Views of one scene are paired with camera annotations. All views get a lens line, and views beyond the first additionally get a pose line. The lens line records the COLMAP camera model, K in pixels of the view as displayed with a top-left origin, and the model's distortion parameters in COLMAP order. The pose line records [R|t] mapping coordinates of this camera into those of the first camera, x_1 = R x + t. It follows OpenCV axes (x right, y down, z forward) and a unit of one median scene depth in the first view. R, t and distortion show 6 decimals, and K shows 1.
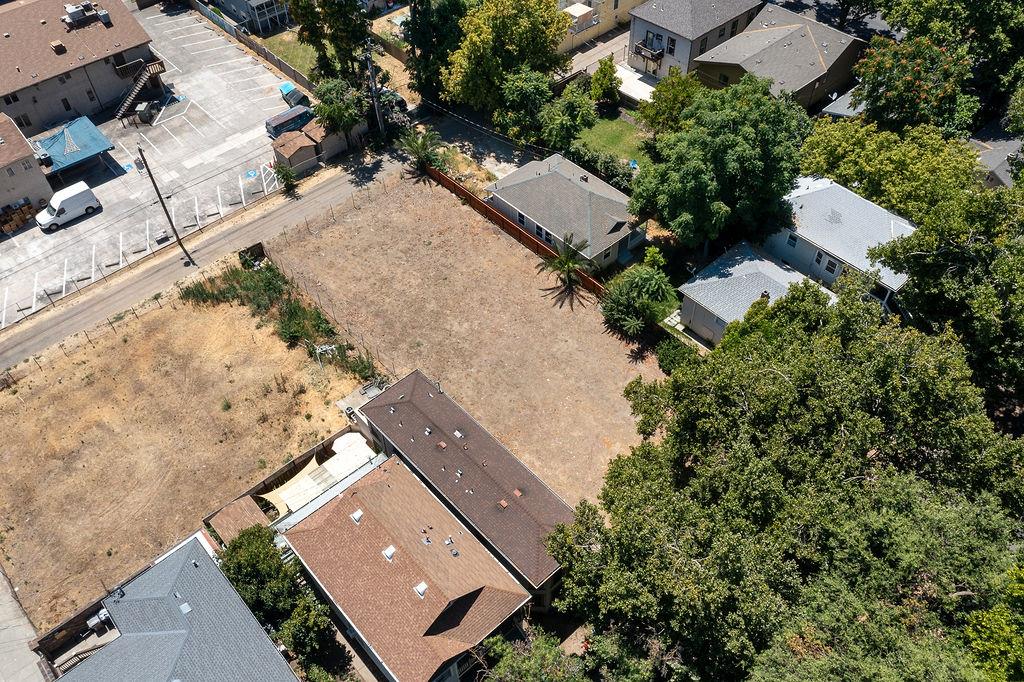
lens RADIAL K [[786.8, 0, 512.0], [0, 786.8, 341.0], [0, 0, 1]] dist [-0.011762, 0.000270]
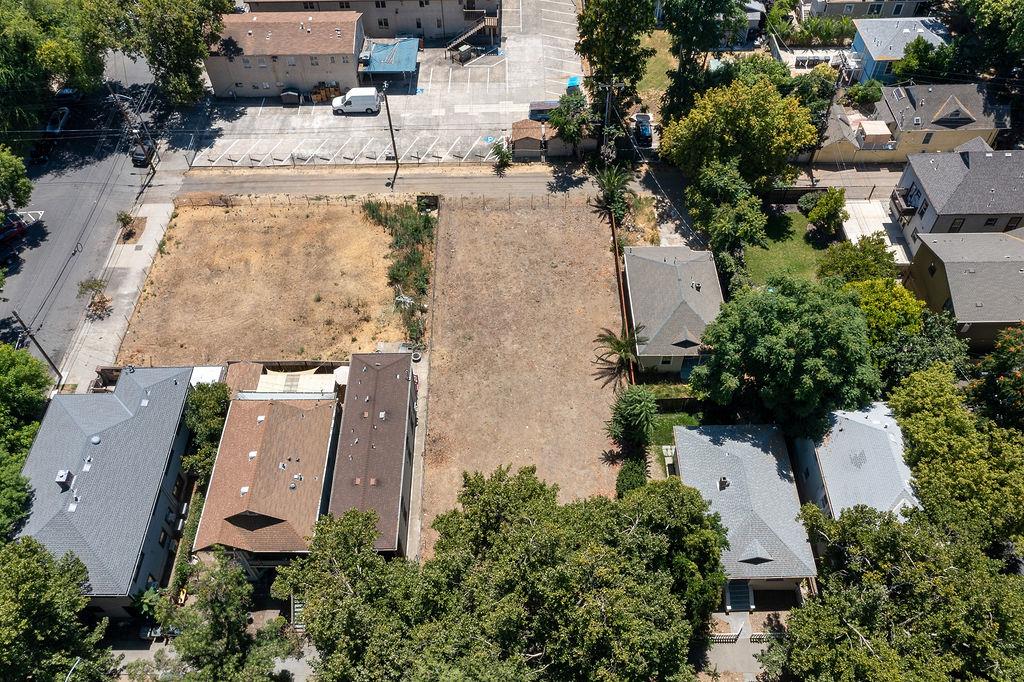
lens RADIAL K [[786.8, 0, 512.0], [0, 786.8, 341.0], [0, 0, 1]] dist [-0.011762, 0.000270]
pose [[0.746934, 0.527355, -0.404952, 0.341511], [-0.503486, 0.846394, 0.173549, -0.192658], [0.434271, 0.074258, 0.897716, -0.000898]]
